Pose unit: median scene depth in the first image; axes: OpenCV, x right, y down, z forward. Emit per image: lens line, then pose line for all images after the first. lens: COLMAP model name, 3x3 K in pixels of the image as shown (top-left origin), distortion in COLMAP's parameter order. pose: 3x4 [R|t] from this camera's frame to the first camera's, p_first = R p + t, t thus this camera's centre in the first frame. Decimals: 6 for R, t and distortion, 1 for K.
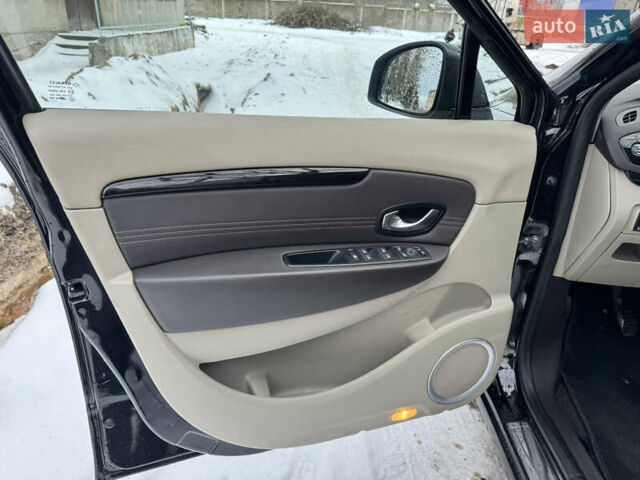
lens RADIAL K [[452.0, 0, 320.0], [0, 452.0, 240.0], [0, 0, 1]] dist [-0.001005, -0.009919]
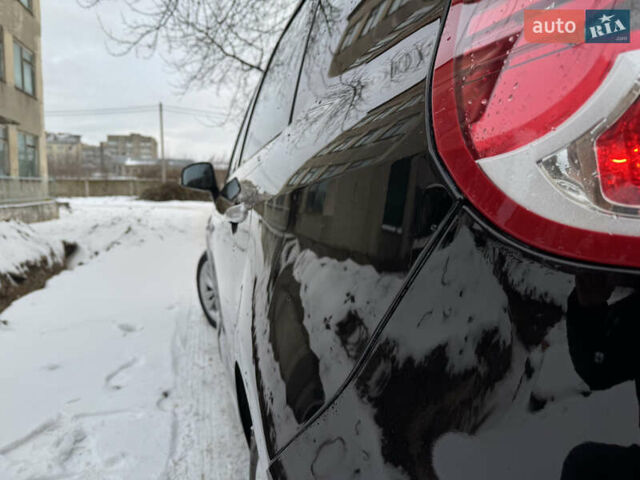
lens RADIAL K [[452.0, 0, 320.0], [0, 452.0, 240.0], [0, 0, 1]] dist [-0.001005, -0.009919]
pose [[0.957676, -0.092453, 0.272596, 0.027506], [0.179353, 0.932370, -0.313877, 0.088478], [-0.225141, 0.349484, 0.909490, -0.132700]]
